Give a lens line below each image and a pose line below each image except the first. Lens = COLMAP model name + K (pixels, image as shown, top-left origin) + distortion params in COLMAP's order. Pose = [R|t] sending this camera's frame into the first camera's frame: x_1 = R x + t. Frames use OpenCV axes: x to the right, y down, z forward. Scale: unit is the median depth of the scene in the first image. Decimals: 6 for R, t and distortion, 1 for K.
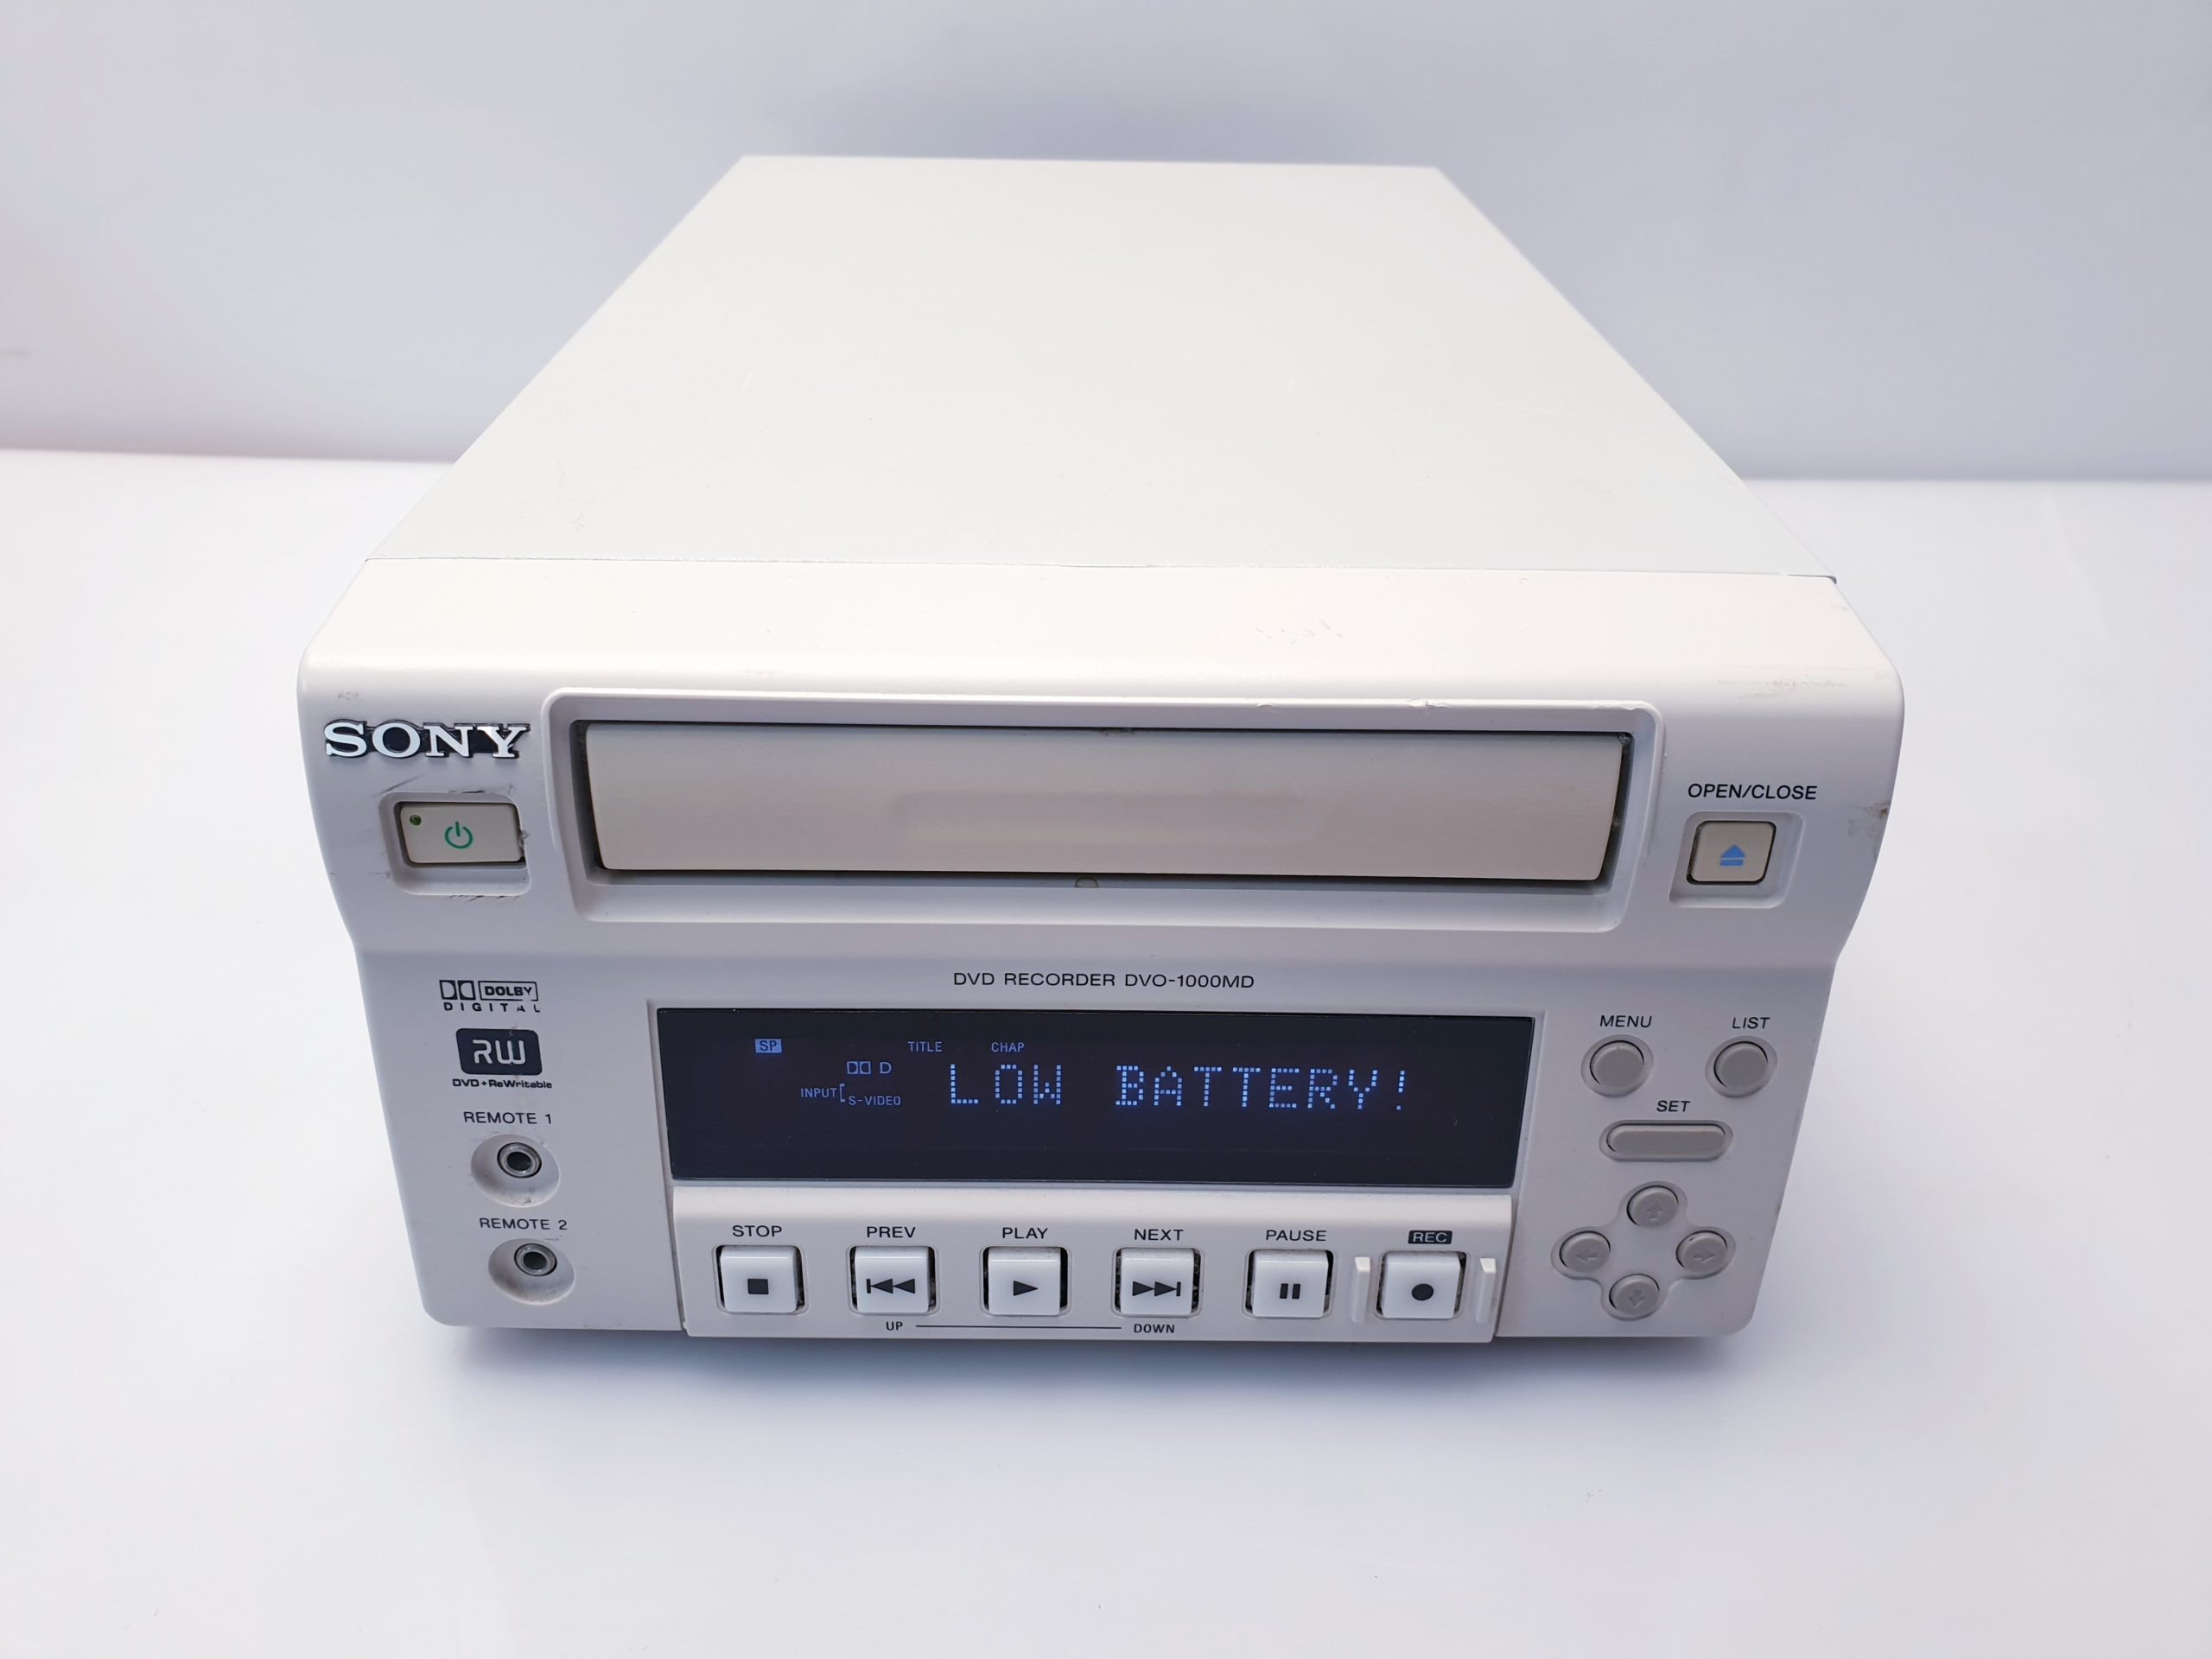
lens RADIAL K [[1292.4, 0, 1106.0], [0, 1292.4, 829.5], [0, 0, 1]] dist [-0.027121, -0.000070]
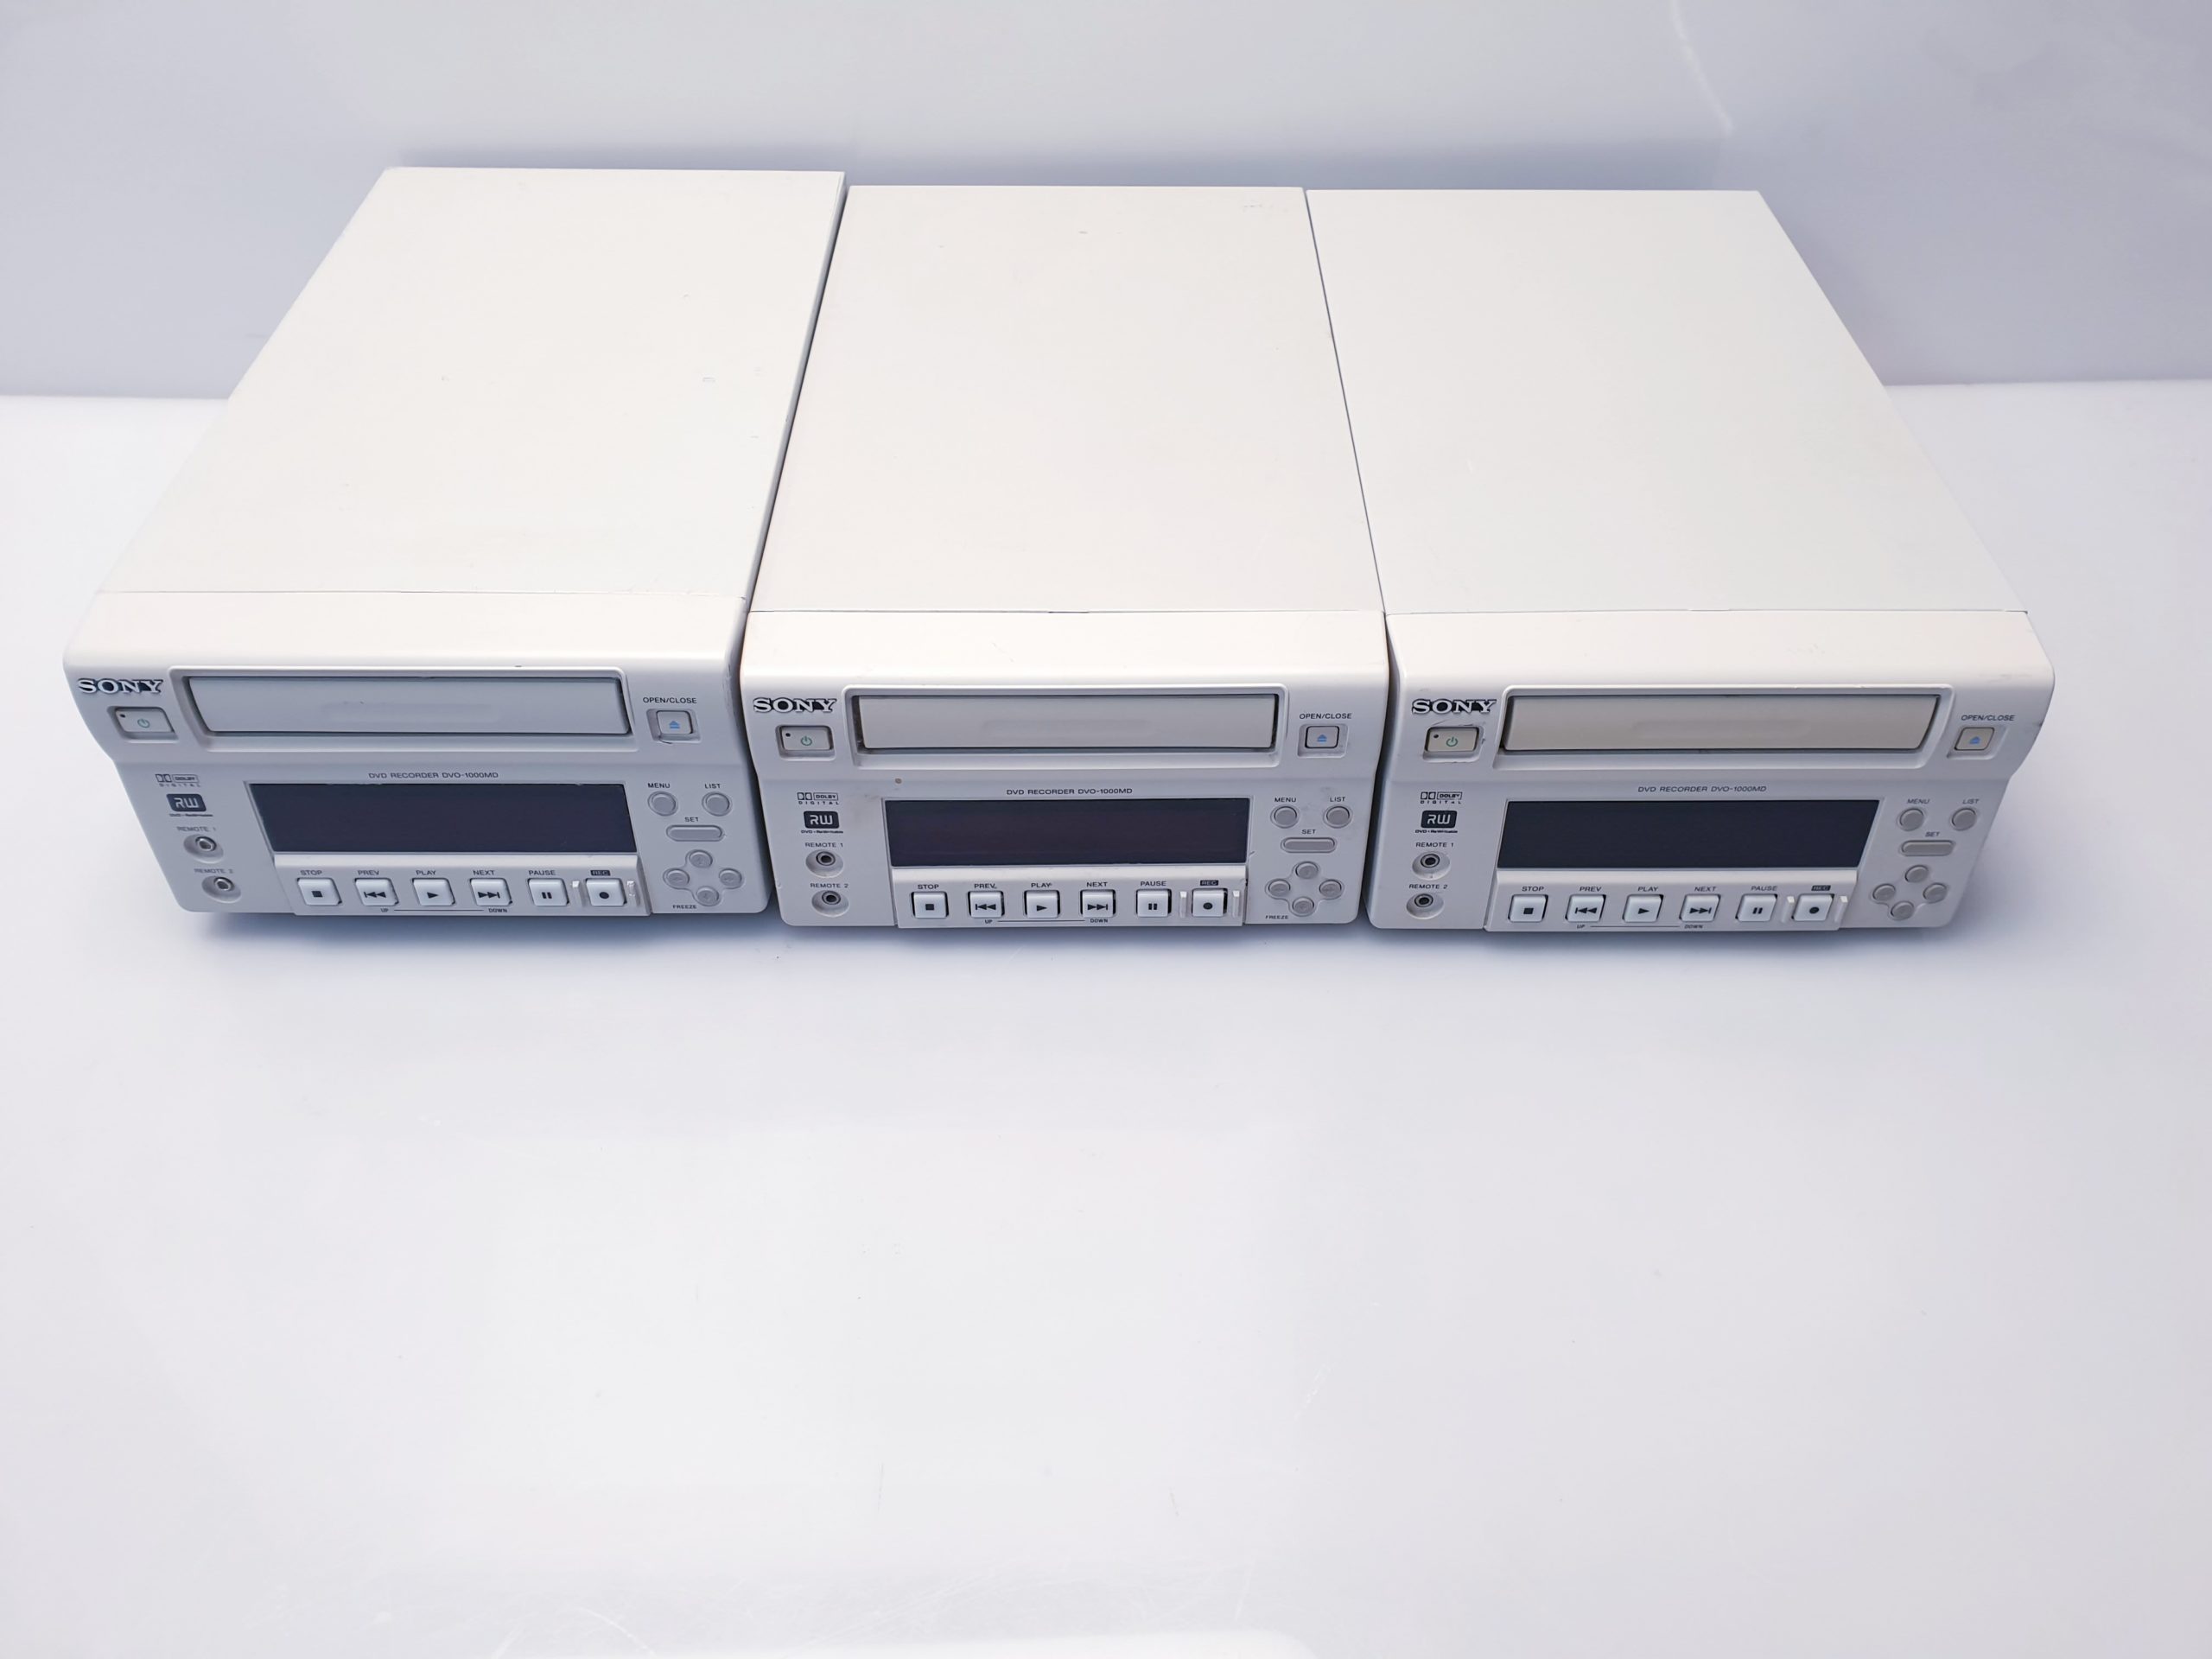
lens RADIAL K [[1655.7, 0, 1106.0], [0, 1655.7, 829.5], [0, 0, 1]] dist [0.000834, -0.000001]
pose [[0.999824, -0.017644, -0.006339, 0.081159], [0.018734, 0.953440, 0.301000, -0.726472], [0.000733, -0.301066, 0.953603, -1.949107]]
